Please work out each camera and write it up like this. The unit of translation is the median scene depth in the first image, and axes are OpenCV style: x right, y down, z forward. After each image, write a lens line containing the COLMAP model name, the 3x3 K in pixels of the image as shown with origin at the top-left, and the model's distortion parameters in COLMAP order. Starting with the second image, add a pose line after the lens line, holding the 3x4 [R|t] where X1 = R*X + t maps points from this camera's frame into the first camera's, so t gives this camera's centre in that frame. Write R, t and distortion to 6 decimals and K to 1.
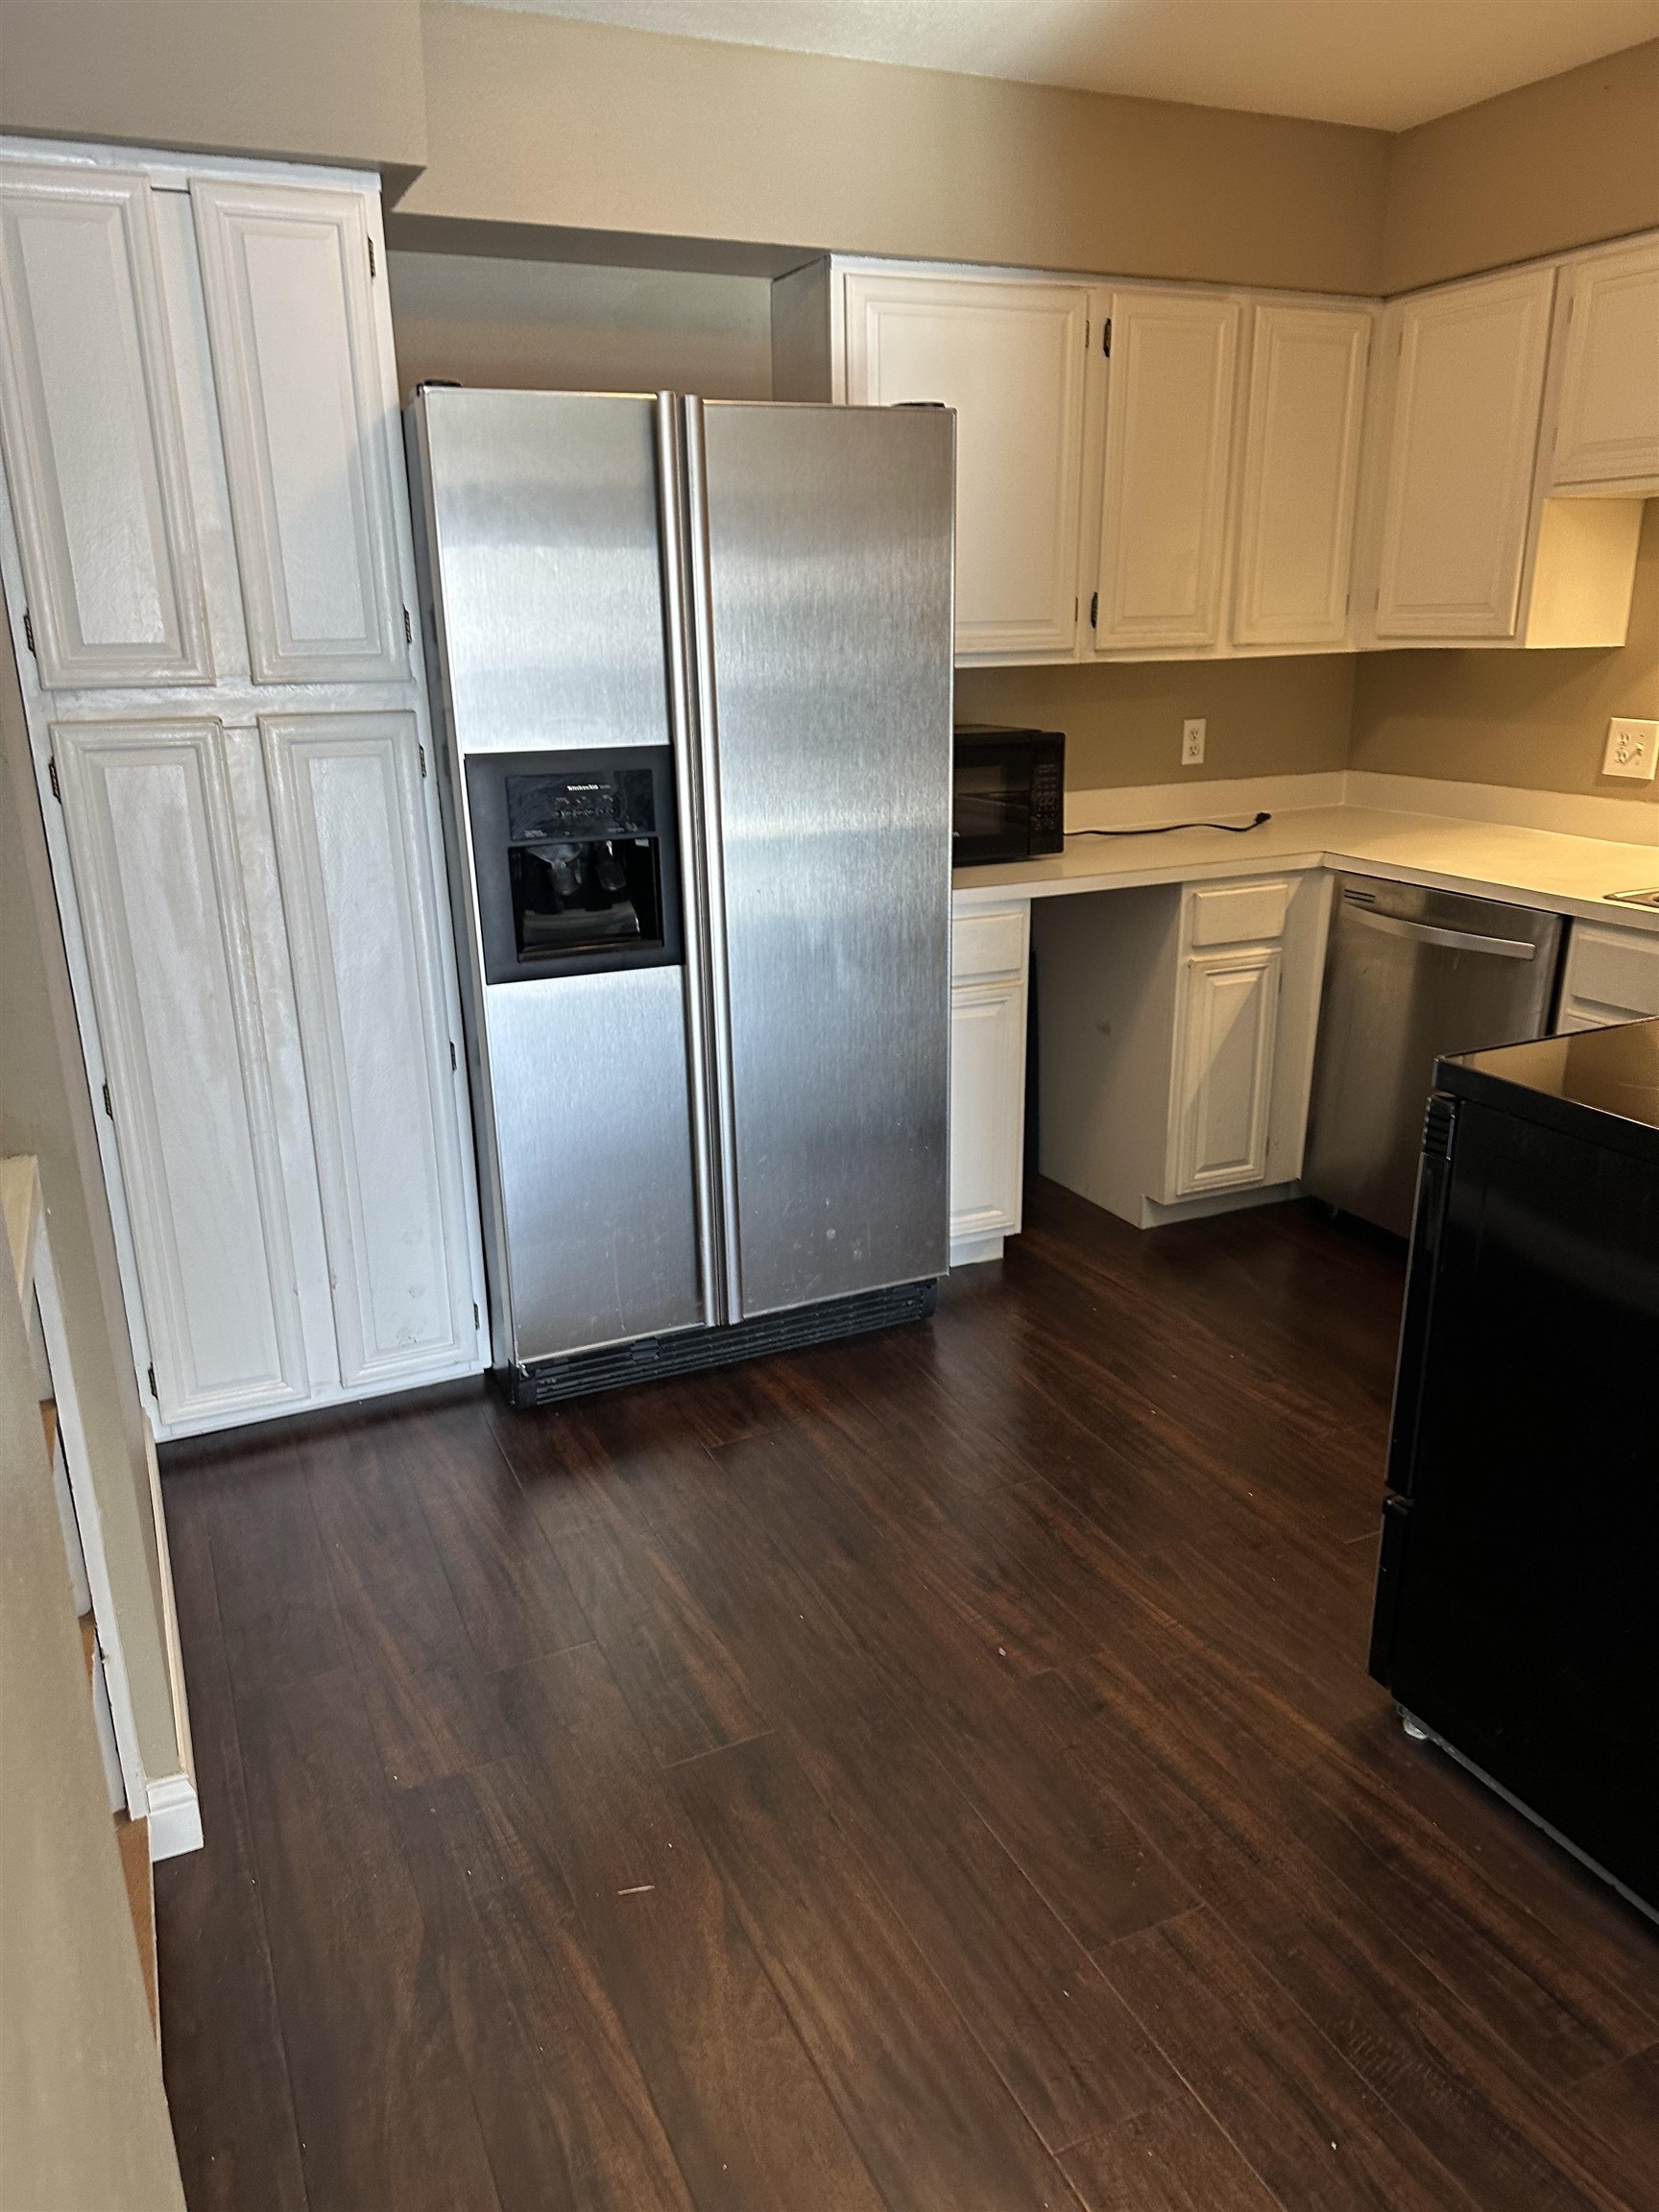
lens RADIAL K [[1538.8, 0, 823.8], [0, 1538.8, 1105.7], [0, 0, 1]] dist [0.039414, -0.060837]
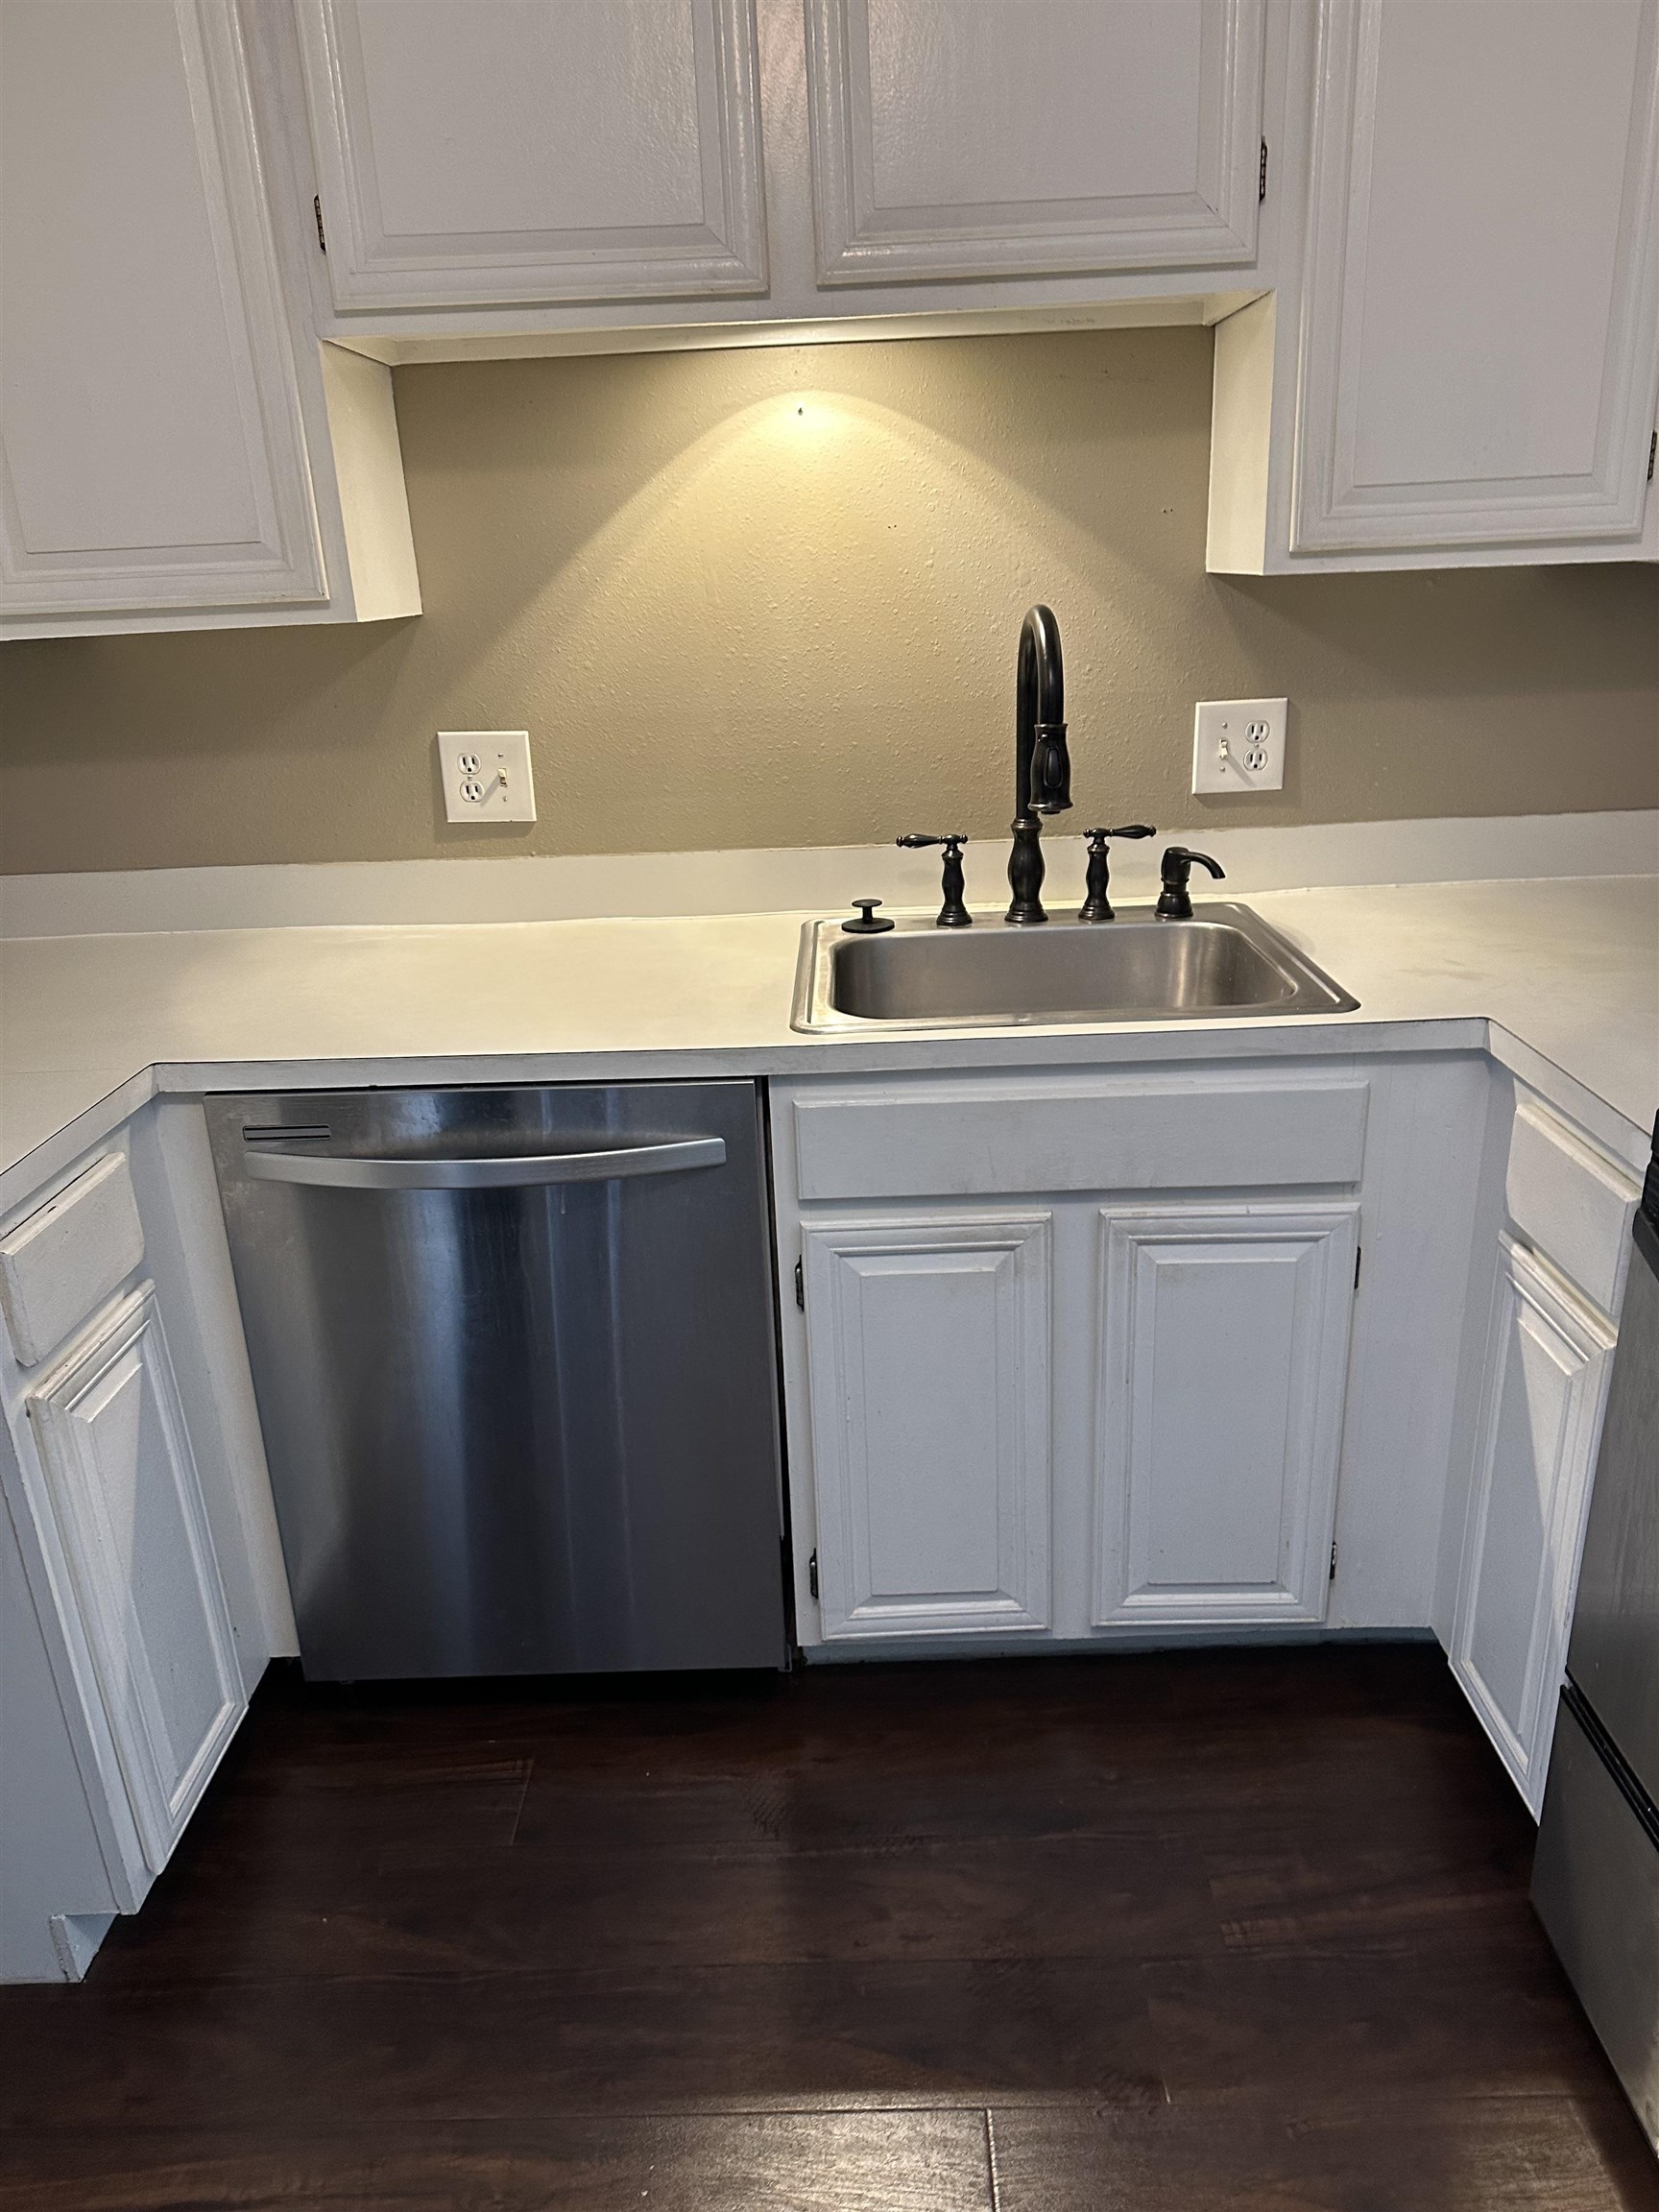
lens RADIAL K [[1538.8, 0, 837.0], [0, 1538.8, 1124.4], [0, 0, 1]] dist [0.039414, -0.060837]
pose [[0.427787, -0.312537, 0.848127, 0.002965], [0.306558, 0.932871, 0.189140, -0.173245], [-0.850306, 0.179088, 0.494881, 0.589719]]
